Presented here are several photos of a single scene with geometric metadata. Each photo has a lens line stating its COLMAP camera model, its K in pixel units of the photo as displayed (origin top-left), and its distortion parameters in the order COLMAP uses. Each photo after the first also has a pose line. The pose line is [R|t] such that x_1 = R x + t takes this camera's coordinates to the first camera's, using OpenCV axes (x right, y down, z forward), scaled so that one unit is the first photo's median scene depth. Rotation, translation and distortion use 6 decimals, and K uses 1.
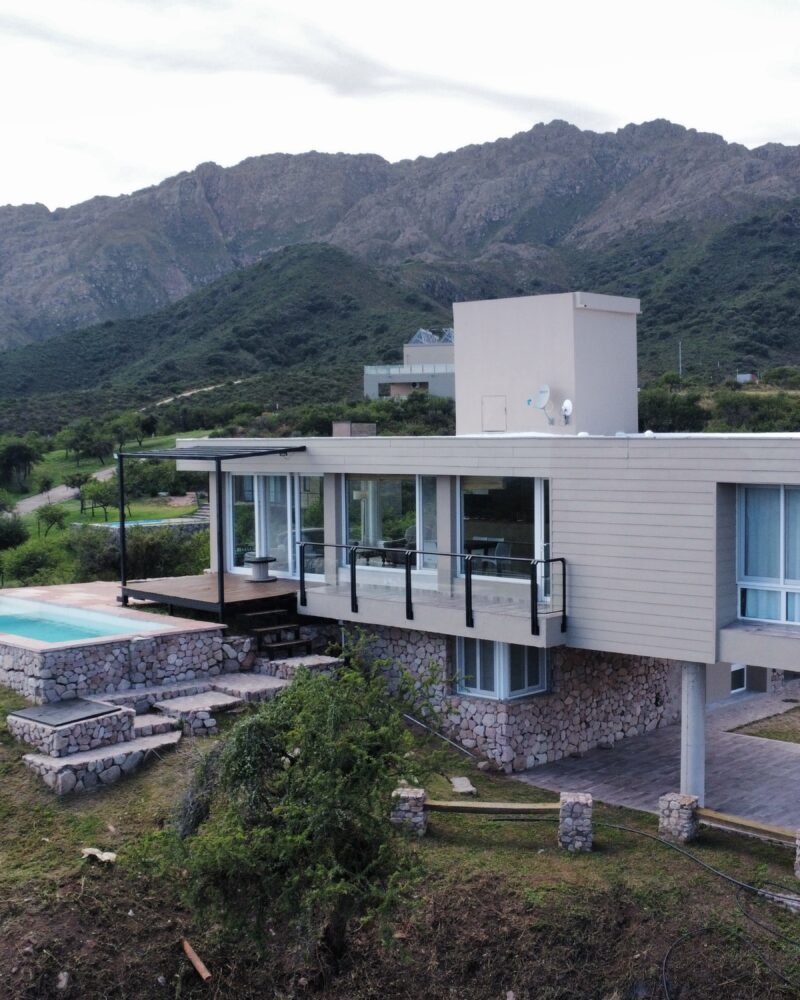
lens RADIAL K [[1336.7, 0, 412.7], [0, 1336.7, 497.6], [0, 0, 1]] dist [-0.300175, 0.811482]
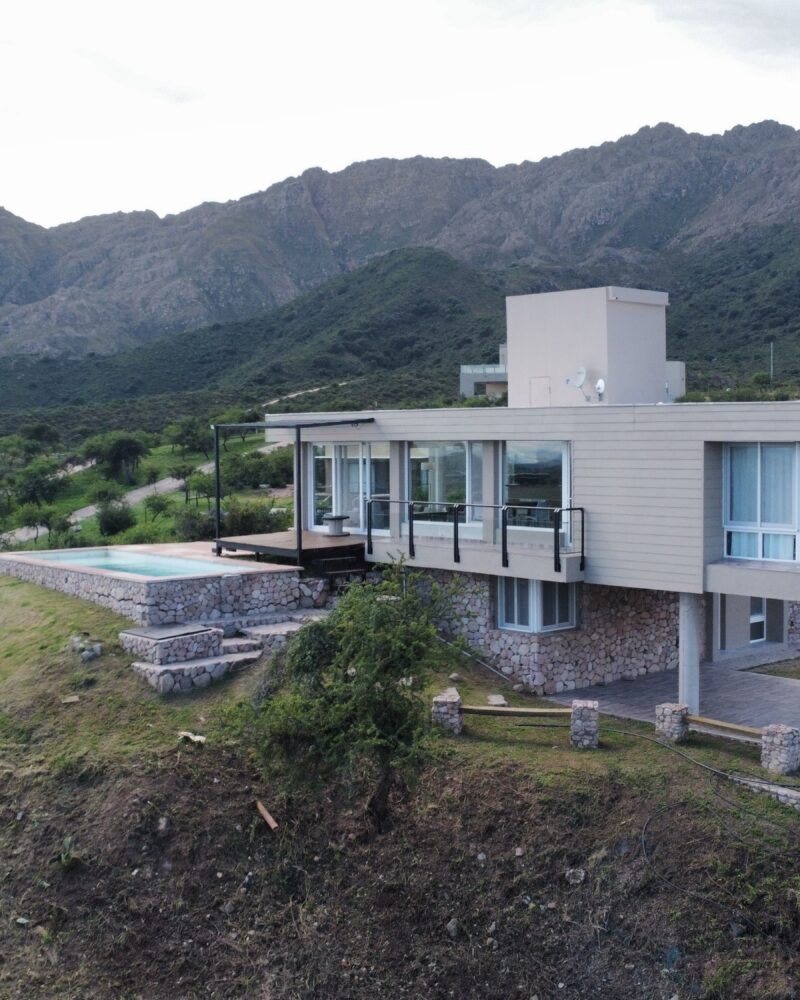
lens RADIAL K [[1336.7, 0, 412.7], [0, 1336.7, 497.6], [0, 0, 1]] dist [-0.300175, 0.811482]
pose [[0.996876, 0.006493, -0.078718, 0.049138], [-0.006737, 0.999973, -0.002841, 0.035924], [0.078697, 0.003362, 0.996893, -0.172885]]
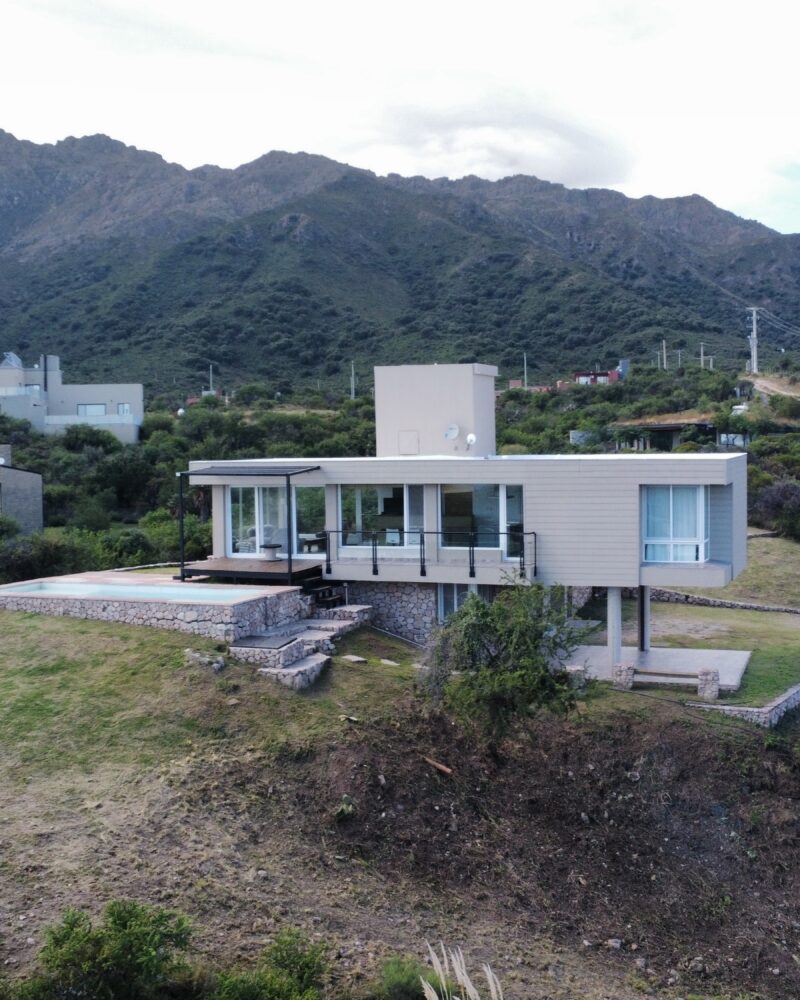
lens RADIAL K [[1336.7, 0, 412.7], [0, 1336.7, 497.6], [0, 0, 1]] dist [-0.300175, 0.811482]
pose [[0.911986, -0.019348, 0.409766, -0.625298], [0.023885, 0.999697, -0.005955, 0.007977], [-0.409526, 0.015218, 0.912171, -0.406036]]
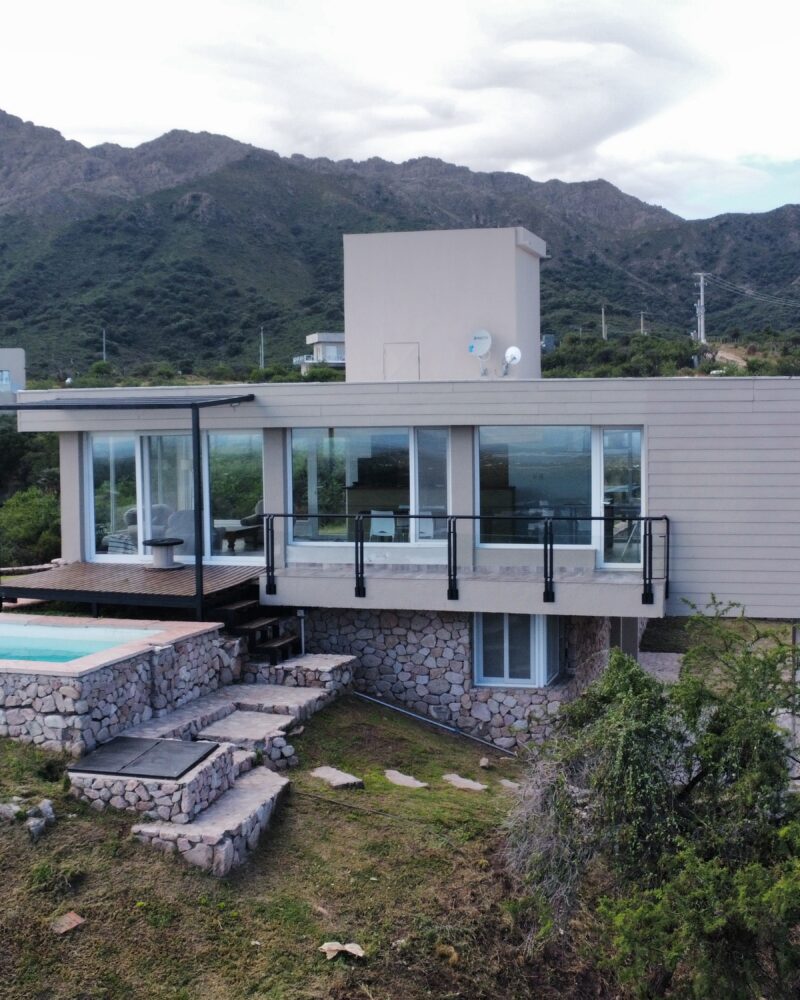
lens RADIAL K [[1336.7, 0, 412.7], [0, 1336.7, 497.6], [0, 0, 1]] dist [-0.300175, 0.811482]
pose [[0.879323, -0.023799, 0.475631, -0.398293], [0.023295, 0.999704, 0.006955, 0.020775], [-0.475656, 0.004964, 0.879617, 0.272381]]
